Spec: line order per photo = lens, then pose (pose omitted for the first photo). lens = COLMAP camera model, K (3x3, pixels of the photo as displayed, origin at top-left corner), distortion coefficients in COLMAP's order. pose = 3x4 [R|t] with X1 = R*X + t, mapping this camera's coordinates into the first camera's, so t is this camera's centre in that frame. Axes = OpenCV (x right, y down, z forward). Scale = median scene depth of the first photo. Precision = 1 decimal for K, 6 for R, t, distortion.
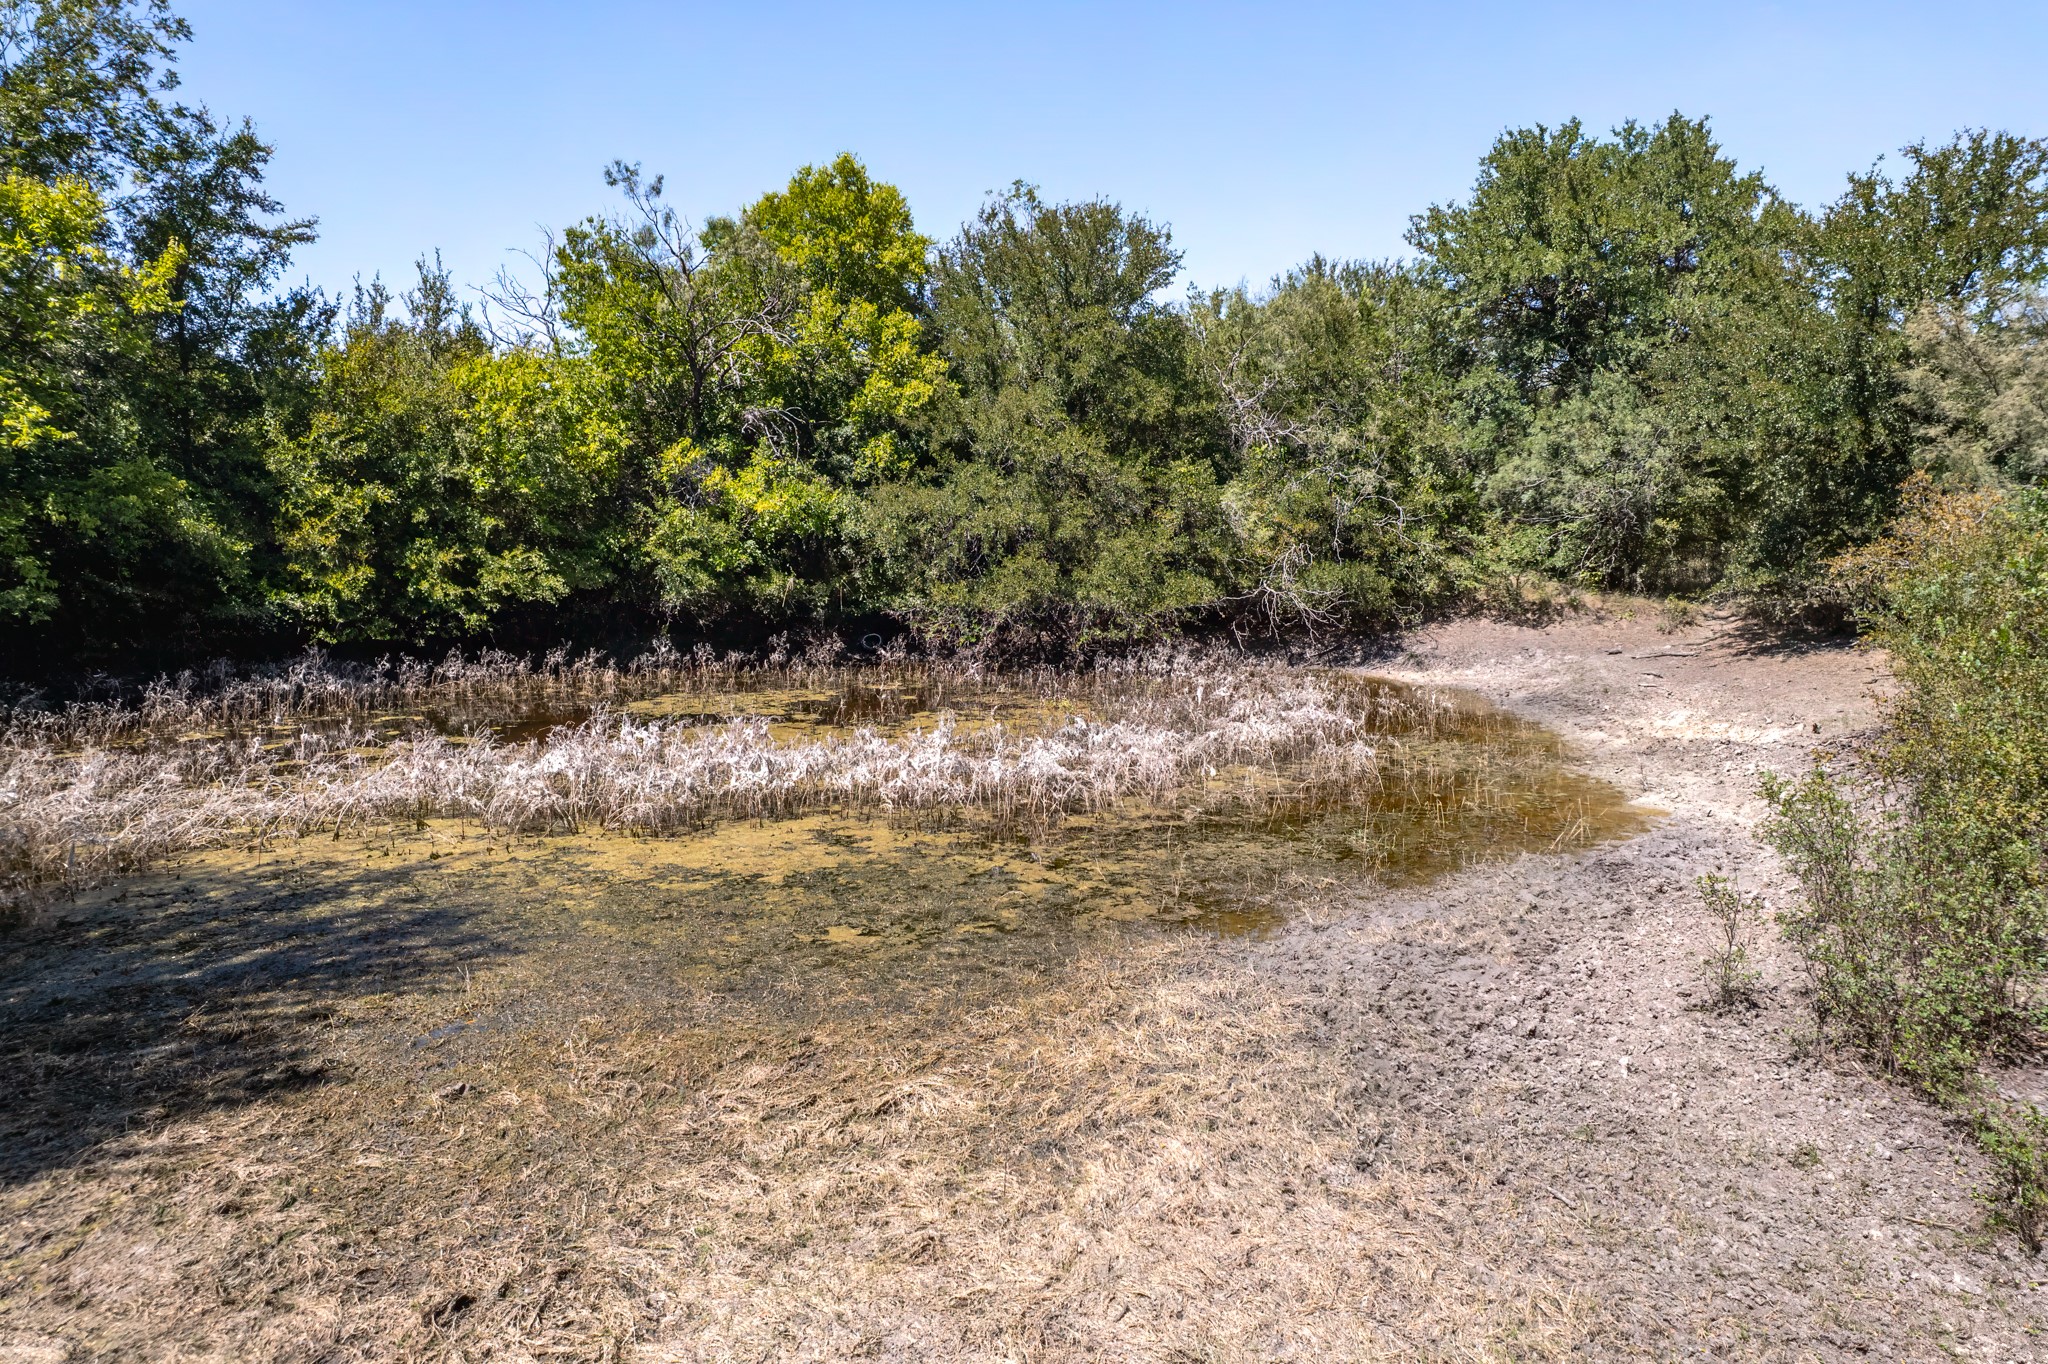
lens RADIAL K [[1299.5, 0, 1024.0], [0, 1299.5, 682.0], [0, 0, 1]] dist [0.000138, -0.000927]
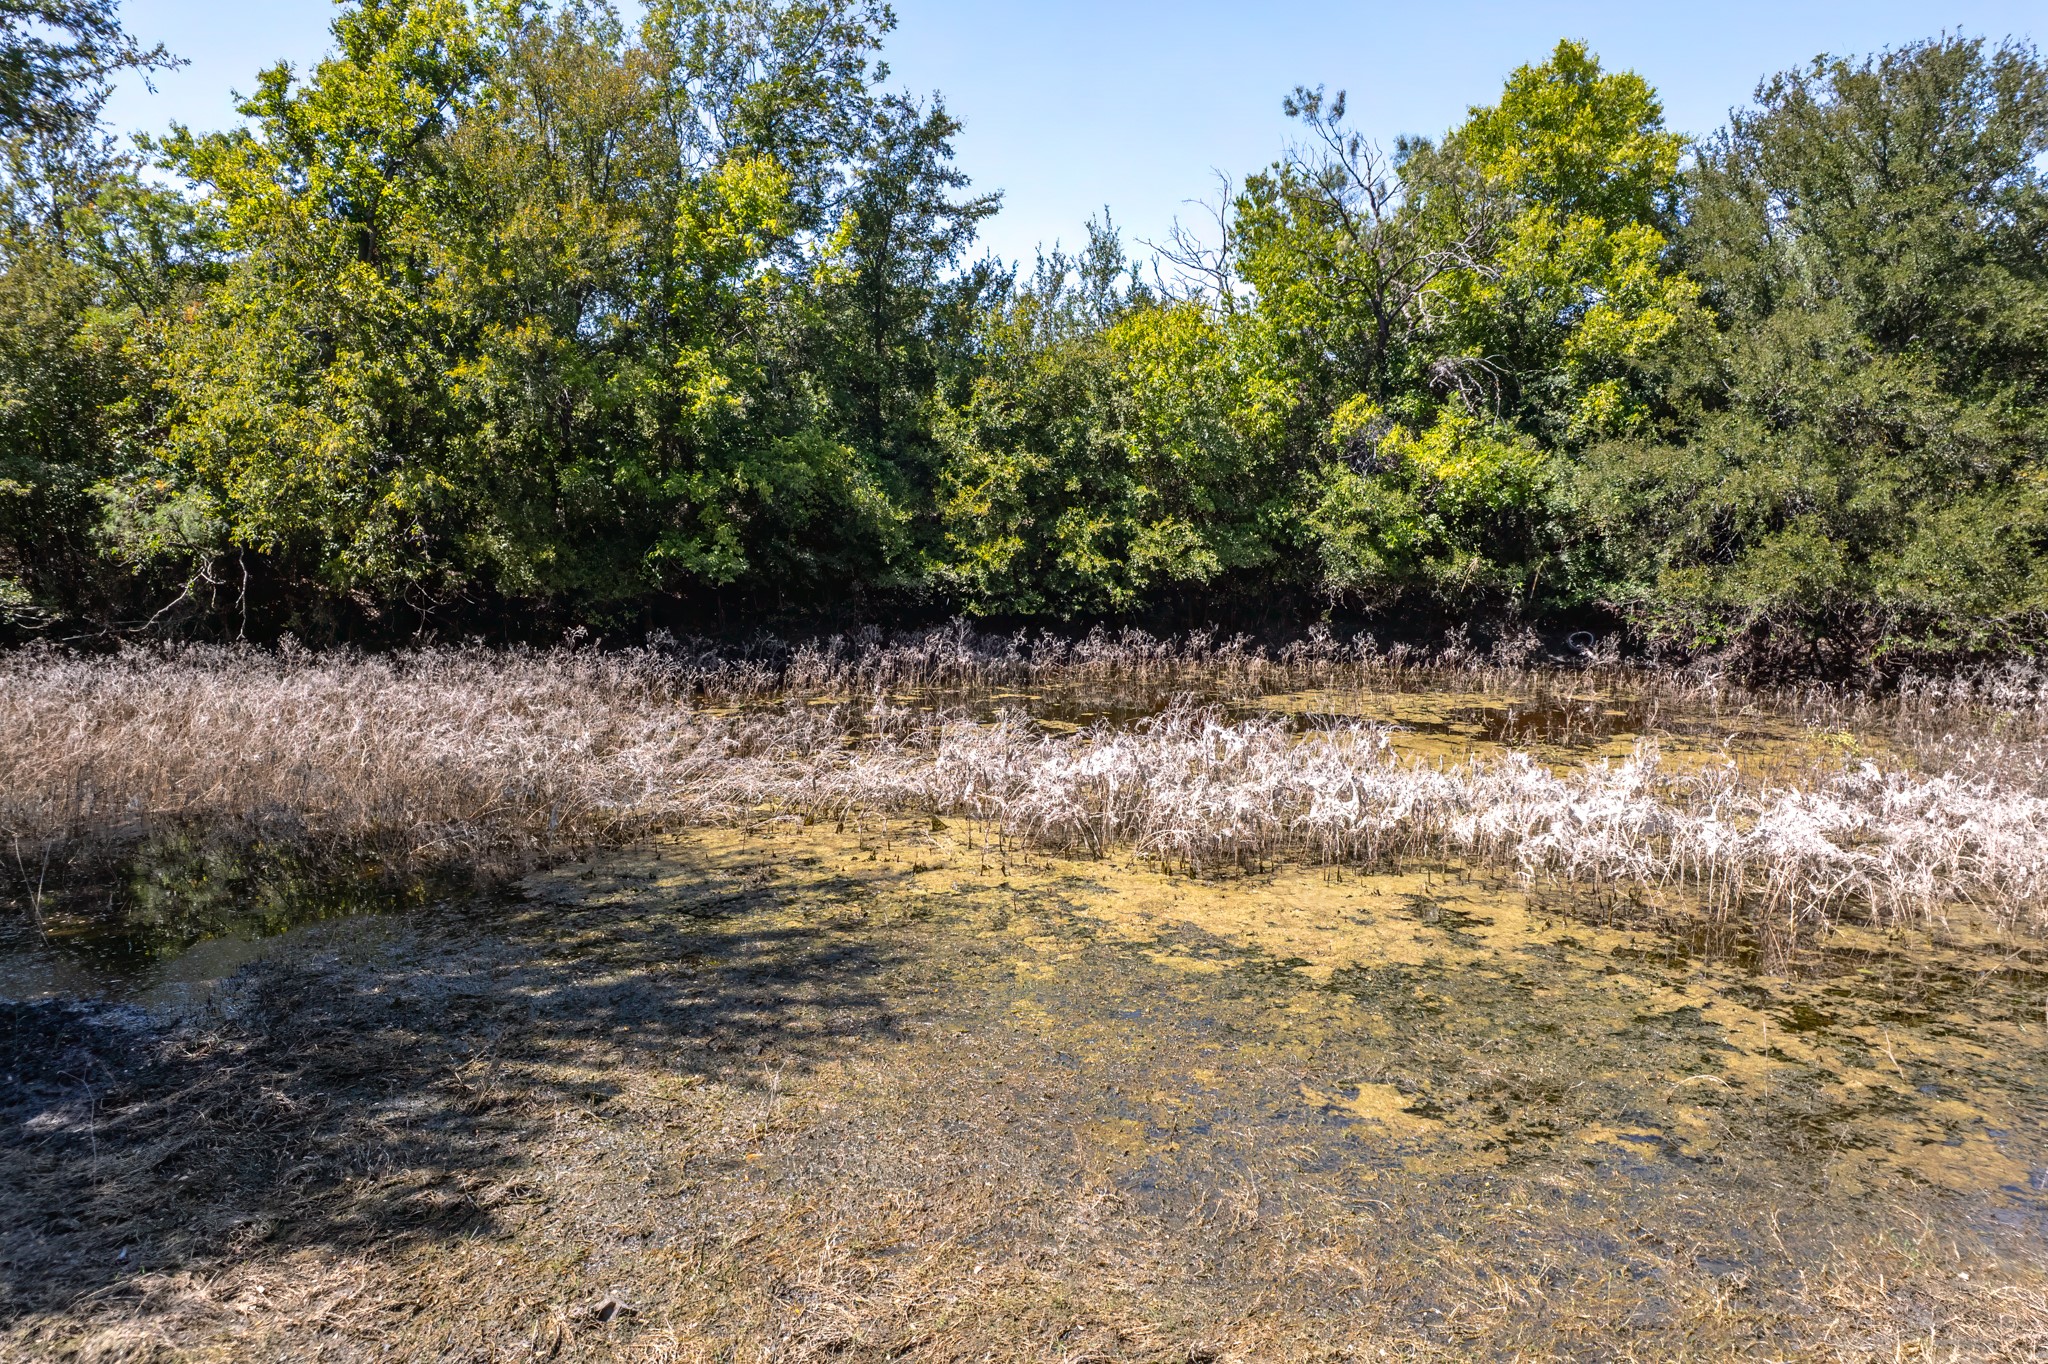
lens RADIAL K [[1316.7, 0, 1024.0], [0, 1316.7, 682.0], [0, 0, 1]] dist [-0.100431, 0.077227]
pose [[0.854324, 0.059284, -0.516349, 0.006323], [-0.058640, 0.998124, 0.017576, 0.000573], [0.516423, 0.015263, 0.856198, 0.159991]]
